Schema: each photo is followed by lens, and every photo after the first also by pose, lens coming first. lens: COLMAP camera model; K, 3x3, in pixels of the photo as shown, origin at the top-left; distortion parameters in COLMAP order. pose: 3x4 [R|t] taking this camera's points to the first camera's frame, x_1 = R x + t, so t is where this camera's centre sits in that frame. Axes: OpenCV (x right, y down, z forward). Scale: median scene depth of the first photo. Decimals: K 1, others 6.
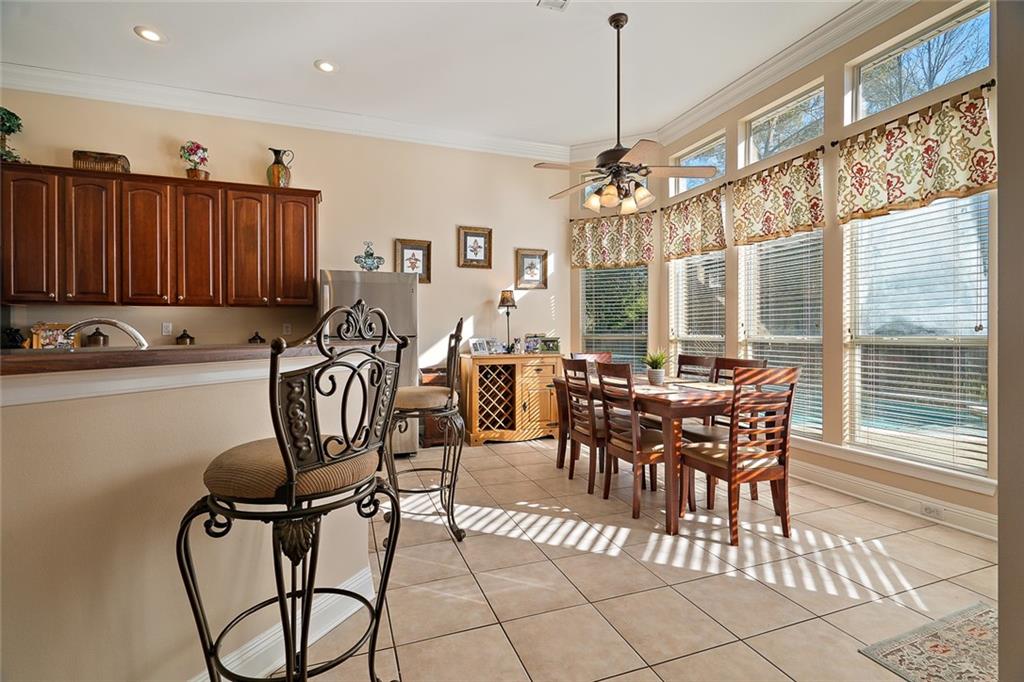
lens RADIAL K [[468.5, 0, 512.0], [0, 468.5, 341.0], [0, 0, 1]] dist [0.001454, 0.000353]
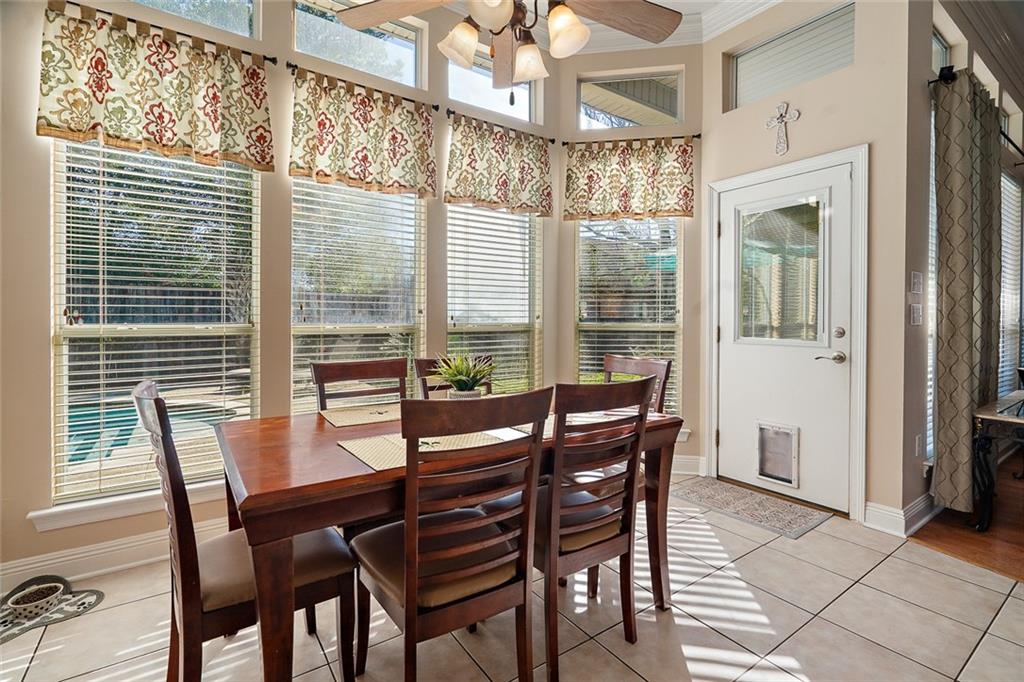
lens RADIAL K [[474.4, 0, 514.0], [0, 474.4, 322.2], [0, 0, 1]] dist [0.001183, 0.000560]
pose [[-0.259969, 0.001509, 0.965616, -0.274193], [0.020149, 0.999790, 0.003862, -0.016911], [-0.965407, 0.020460, -0.259944, 1.348246]]
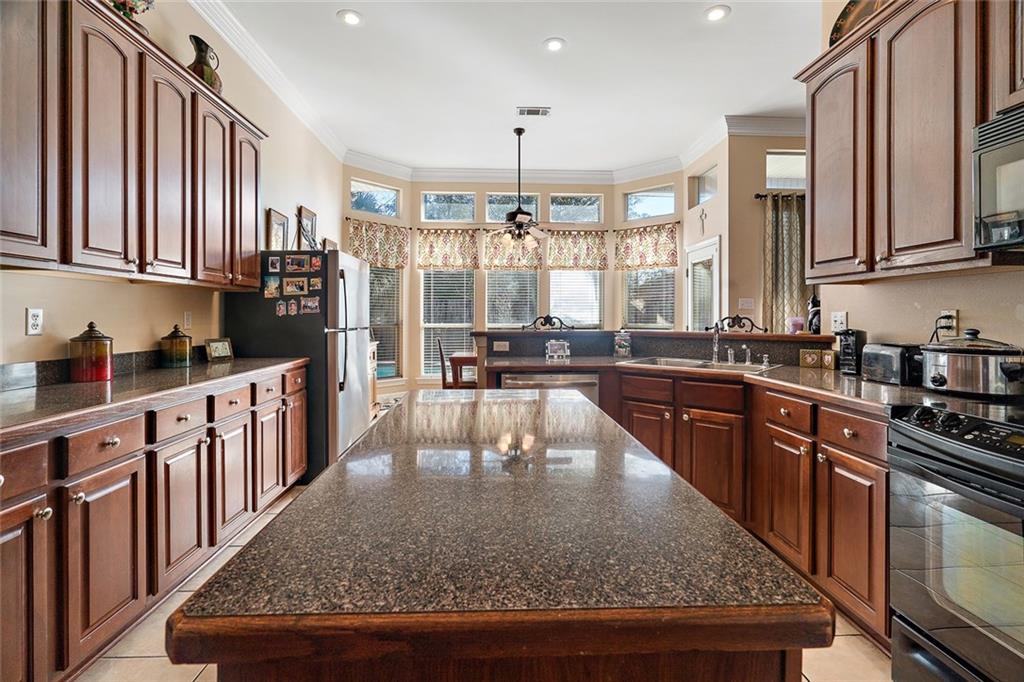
lens RADIAL K [[474.4, 0, 514.0], [0, 474.4, 322.2], [0, 0, 1]] dist [0.001183, 0.000560]
pose [[0.303970, -0.005442, 0.952666, -1.612310], [0.017376, 0.999849, 0.000168, -0.024445], [-0.952523, 0.016503, 0.304018, 0.618205]]
